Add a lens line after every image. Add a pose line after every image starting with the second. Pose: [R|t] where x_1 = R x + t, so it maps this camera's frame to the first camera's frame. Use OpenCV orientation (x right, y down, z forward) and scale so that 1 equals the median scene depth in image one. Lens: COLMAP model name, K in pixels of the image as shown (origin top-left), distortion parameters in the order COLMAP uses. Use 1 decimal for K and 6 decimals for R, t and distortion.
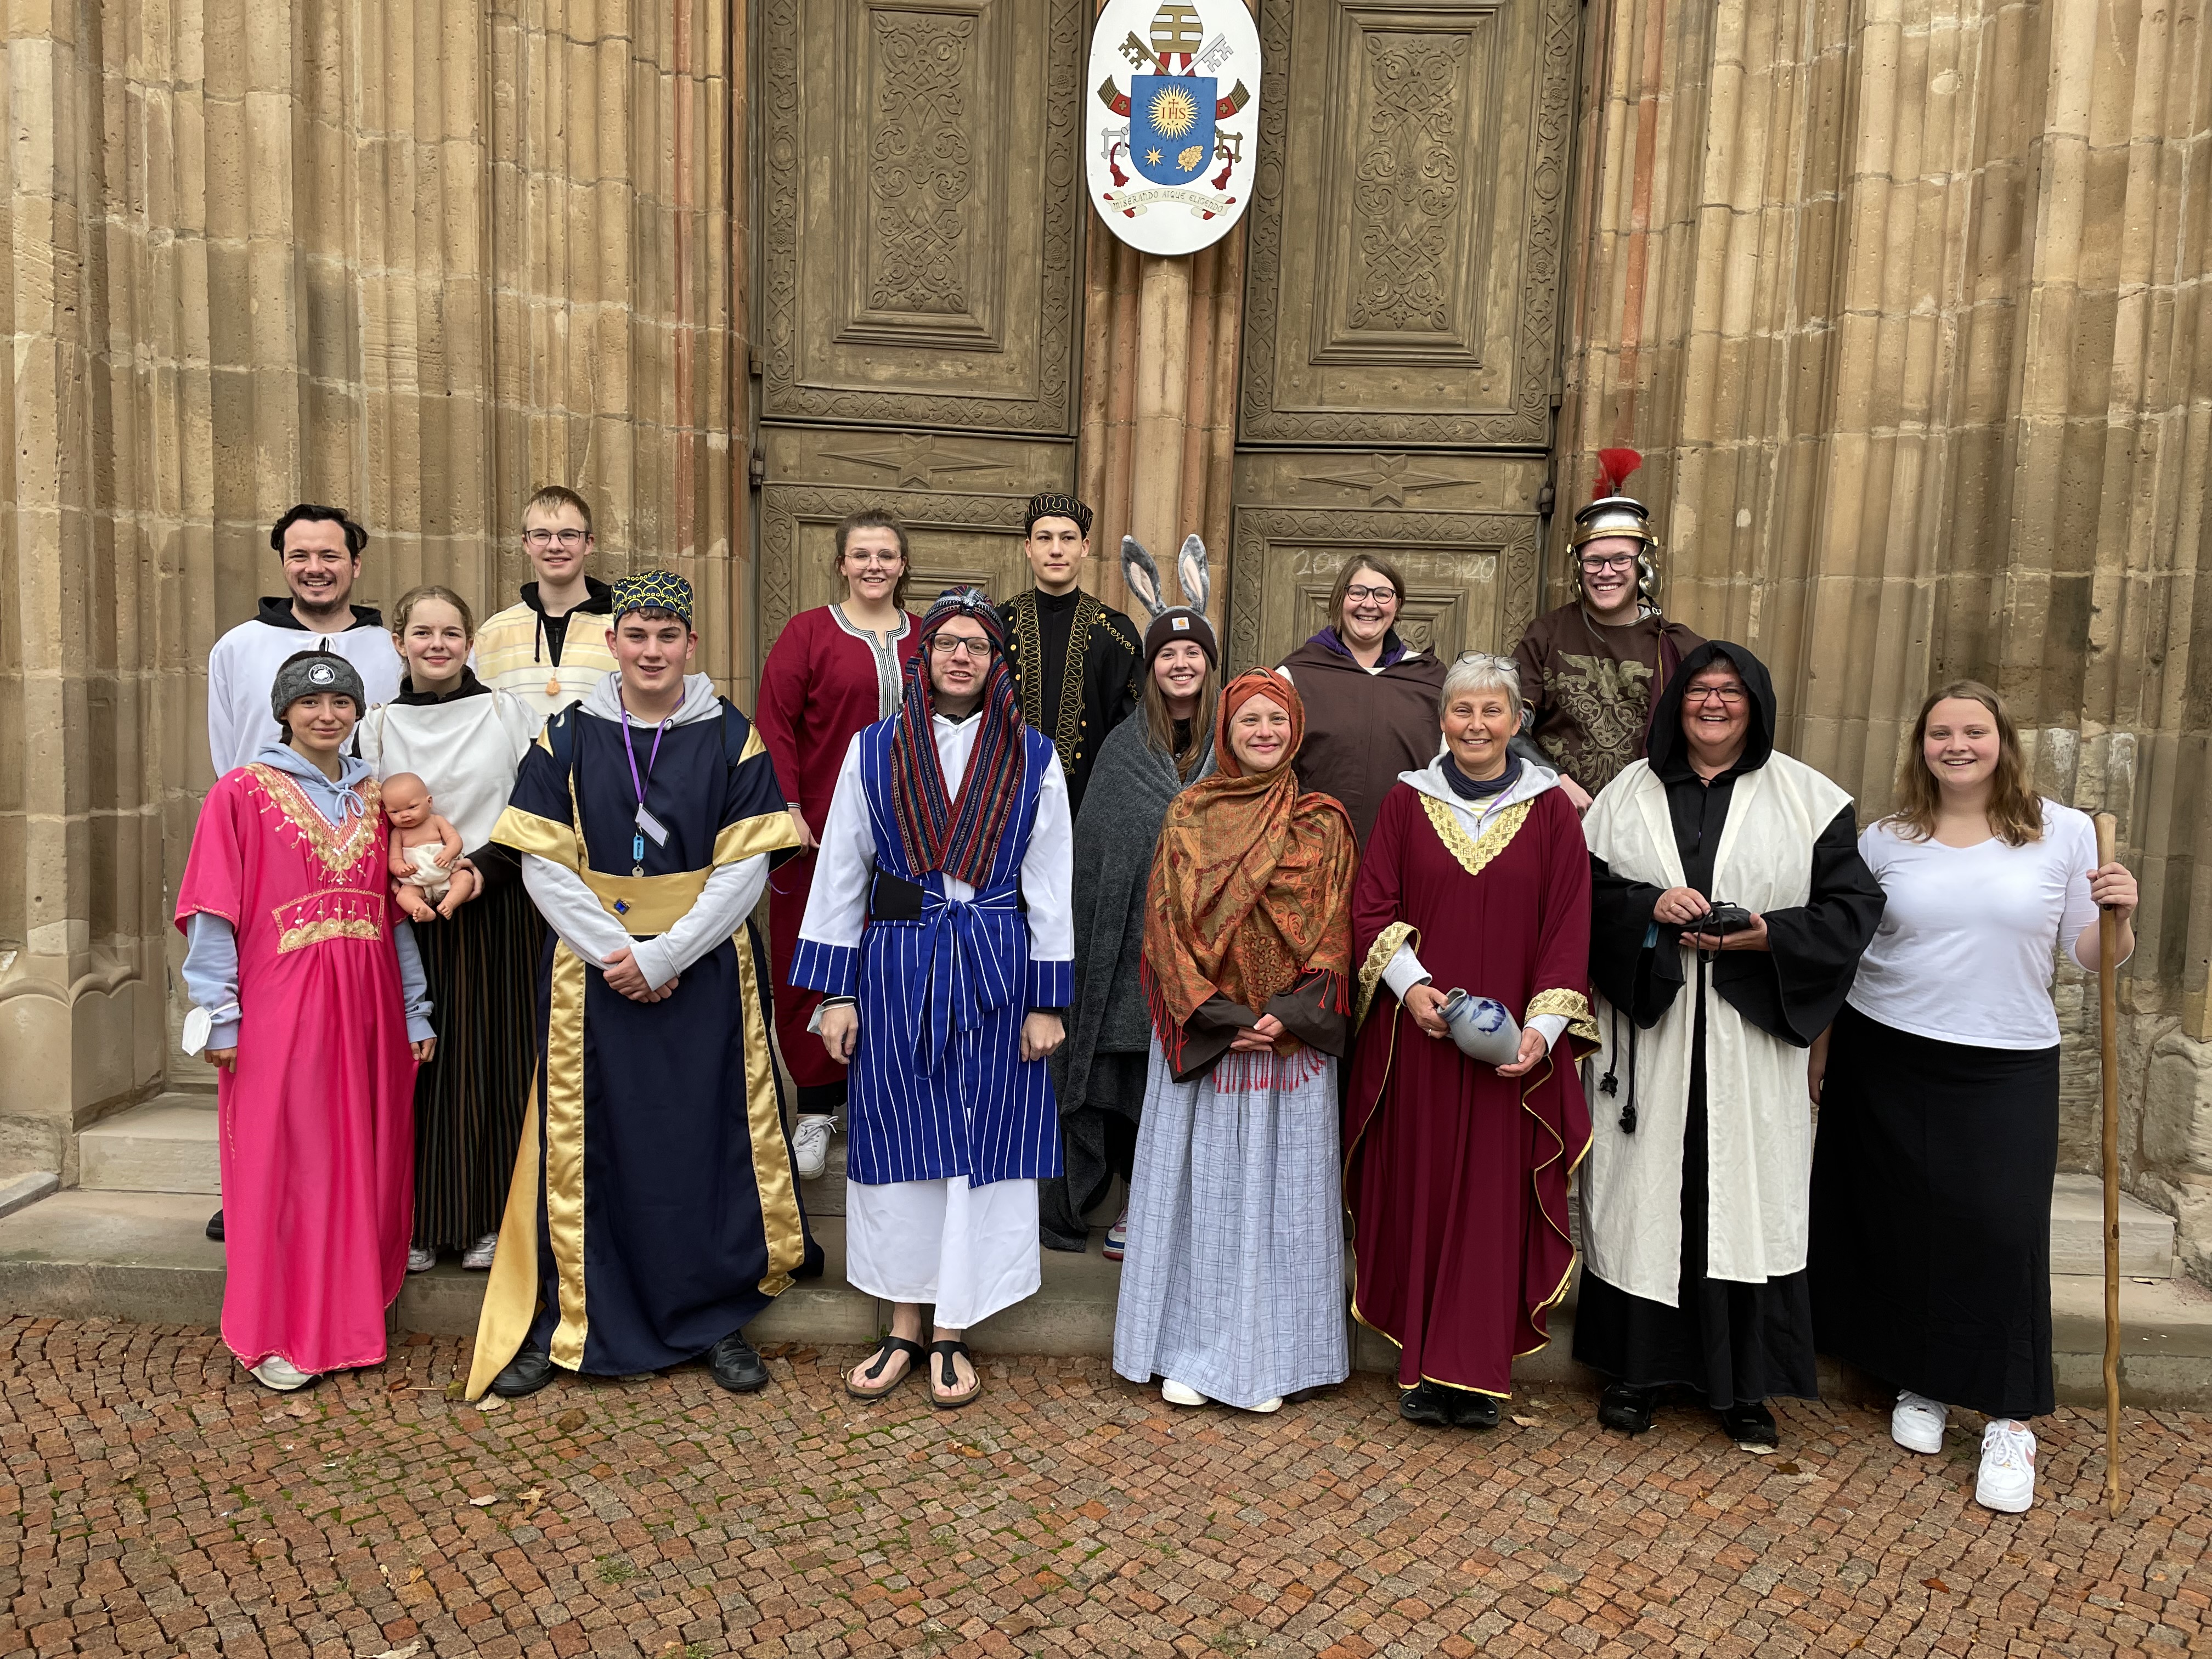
lens RADIAL K [[1644.1, 0, 1106.0], [0, 1644.1, 829.5], [0, 0, 1]] dist [0.093324, -0.117671]
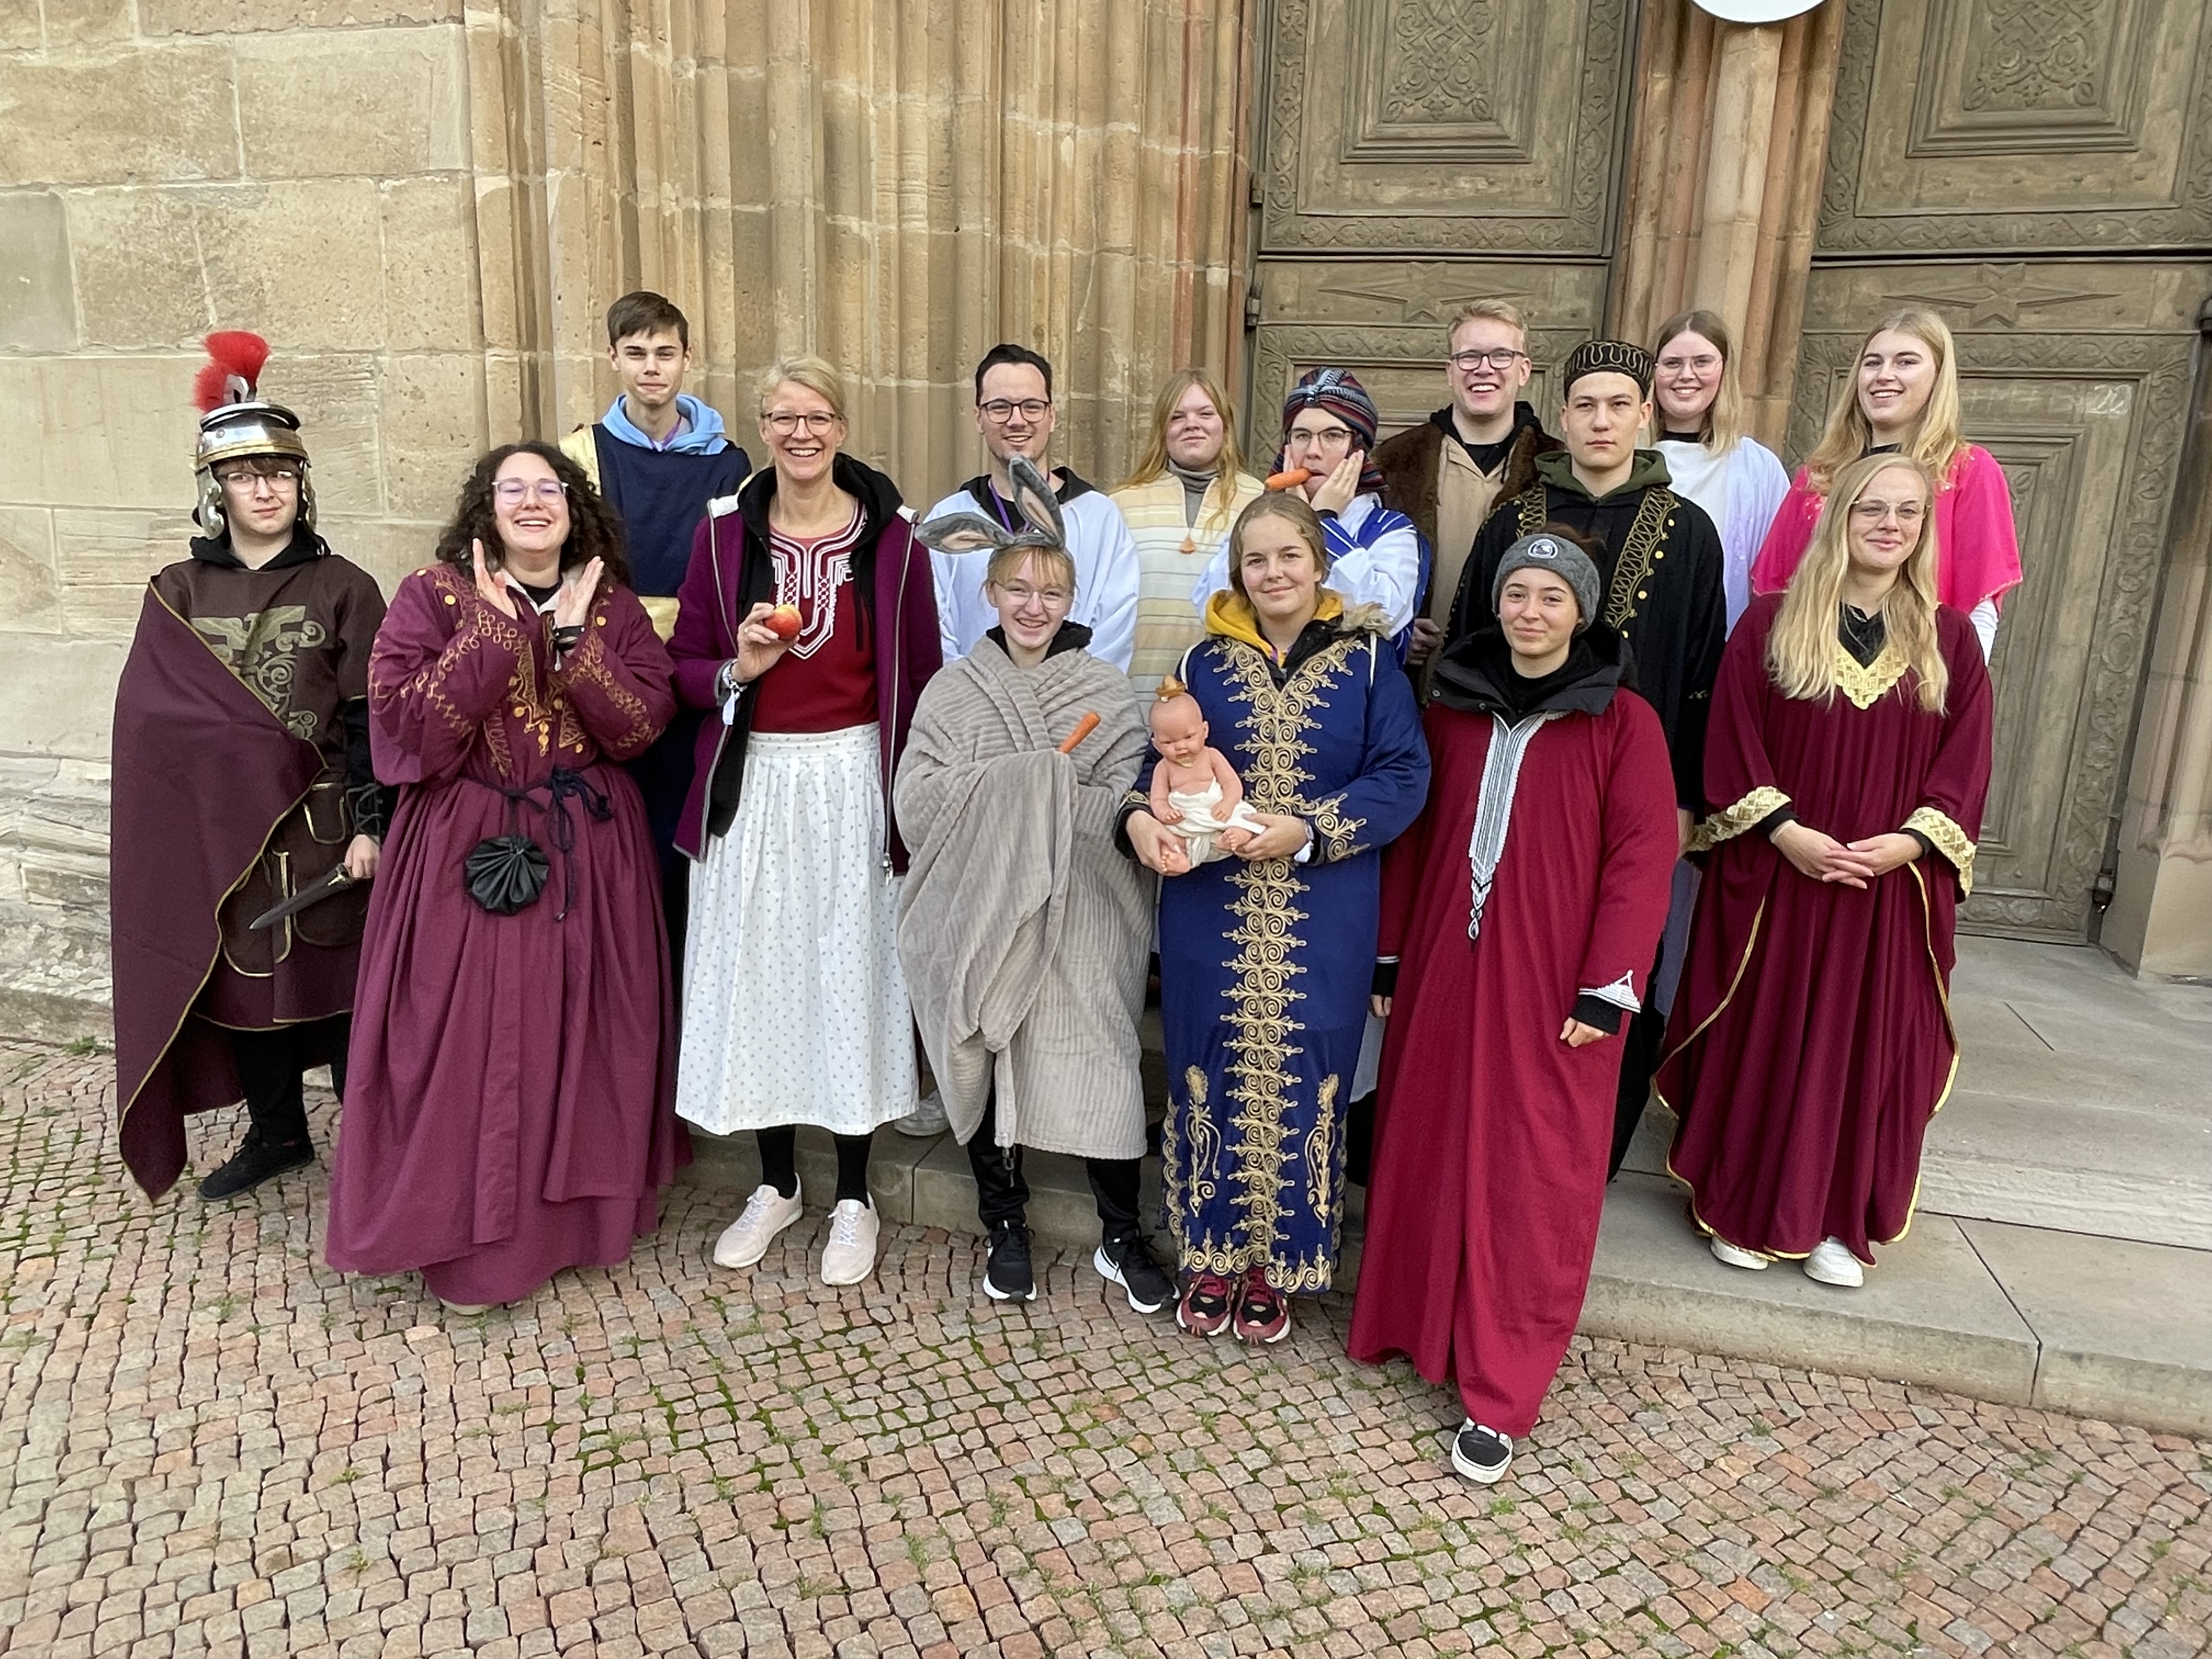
lens RADIAL K [[1379.8, 0, 1106.0], [0, 1379.8, 829.5], [0, 0, 1]] dist [-0.001183, -0.004239]
pose [[0.972384, 0.049523, -0.228072, -0.107604], [-0.023156, 0.992878, 0.116865, -0.013907], [0.232236, -0.108356, 0.966605, 0.207617]]
